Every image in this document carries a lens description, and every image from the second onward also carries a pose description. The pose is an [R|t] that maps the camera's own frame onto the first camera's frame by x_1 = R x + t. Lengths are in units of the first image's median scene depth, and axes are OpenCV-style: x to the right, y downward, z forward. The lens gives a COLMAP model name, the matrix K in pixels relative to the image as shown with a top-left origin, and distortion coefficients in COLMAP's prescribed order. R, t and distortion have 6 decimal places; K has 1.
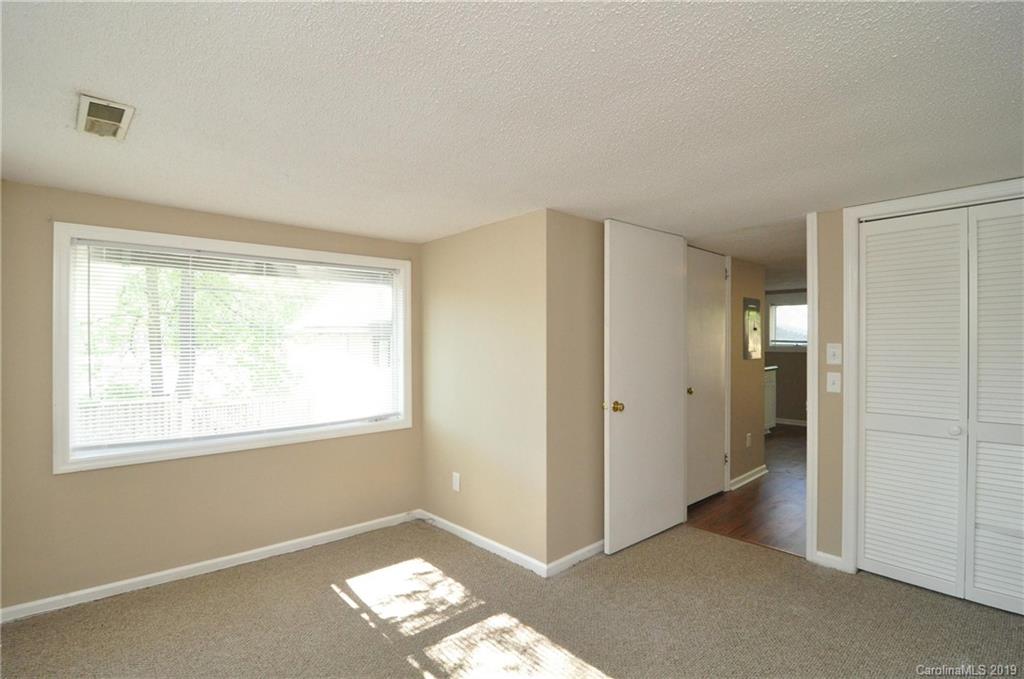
lens RADIAL K [[472.6, 0, 512.0], [0, 472.6, 339.5], [0, 0, 1]] dist [-0.001701, -0.000101]
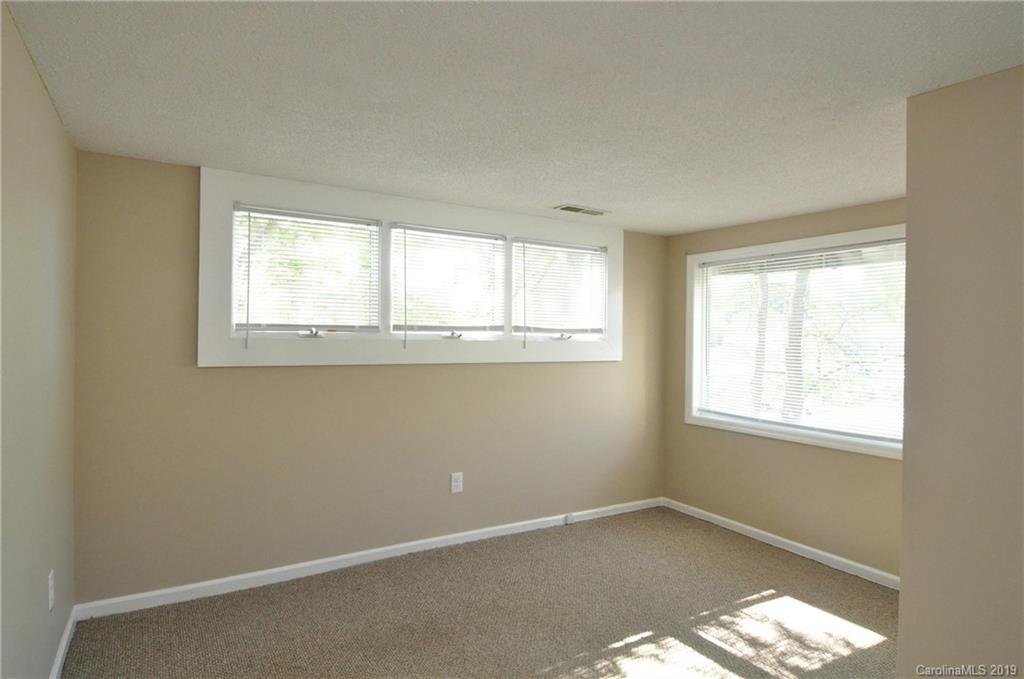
lens RADIAL K [[554.7, 0, 513.9], [0, 554.7, 339.5], [0, 0, 1]] dist [0.001864, -0.019448]
pose [[-0.107746, 0.008308, -0.994144, 1.226604], [-0.008346, 0.999922, 0.009261, 0.009201], [0.994143, 0.009294, -0.107668, 0.929110]]
